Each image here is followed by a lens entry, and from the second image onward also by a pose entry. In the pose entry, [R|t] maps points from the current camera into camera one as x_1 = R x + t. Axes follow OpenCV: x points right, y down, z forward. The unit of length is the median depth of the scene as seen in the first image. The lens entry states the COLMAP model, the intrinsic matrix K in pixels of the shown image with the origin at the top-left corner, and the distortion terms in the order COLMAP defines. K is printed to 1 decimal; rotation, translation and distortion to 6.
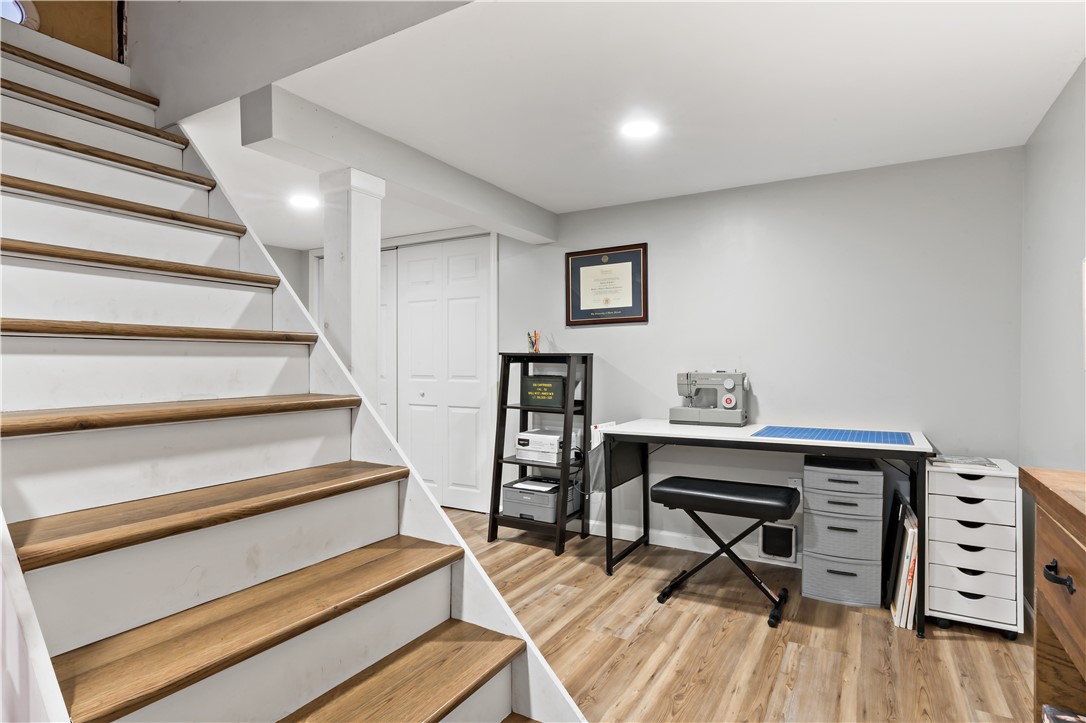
lens RADIAL K [[575.0, 0, 579.1], [0, 575.0, 368.3], [0, 0, 1]] dist [-0.005767, 0.003377]
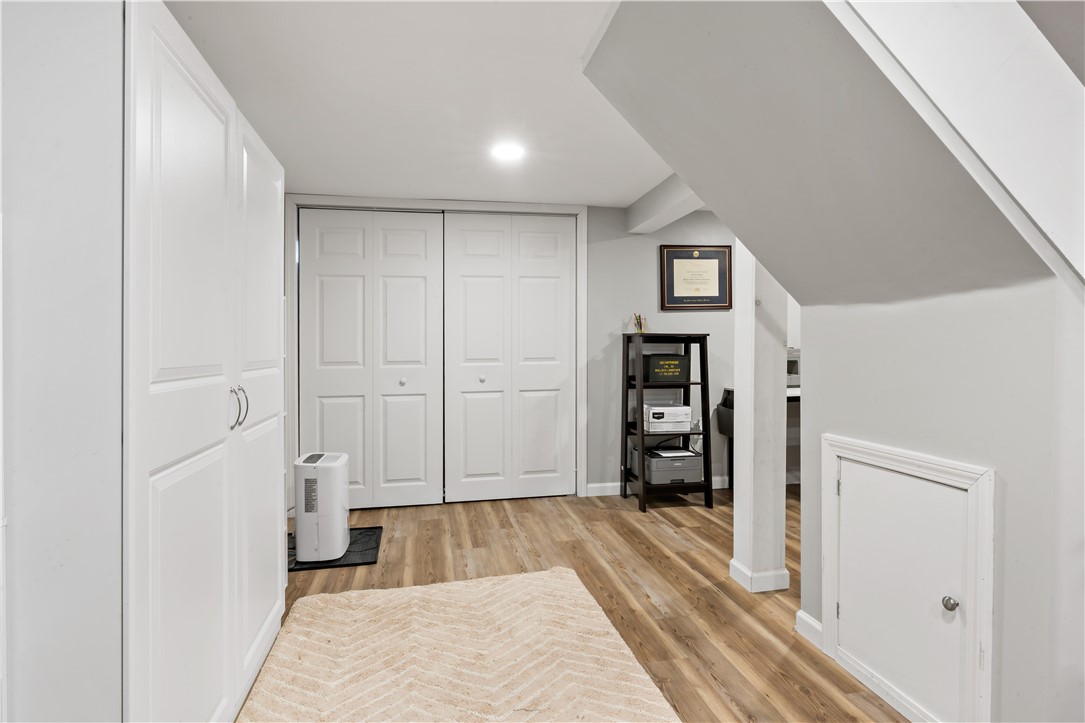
lens RADIAL K [[574.5, 0, 544.2], [0, 574.5, 351.9], [0, 0, 1]] dist [-0.005767, 0.003377]
pose [[0.755549, -0.022275, 0.654713, -0.991104], [0.017819, 0.999751, 0.013451, -0.011444], [-0.654850, 0.001503, 0.755758, 0.320627]]
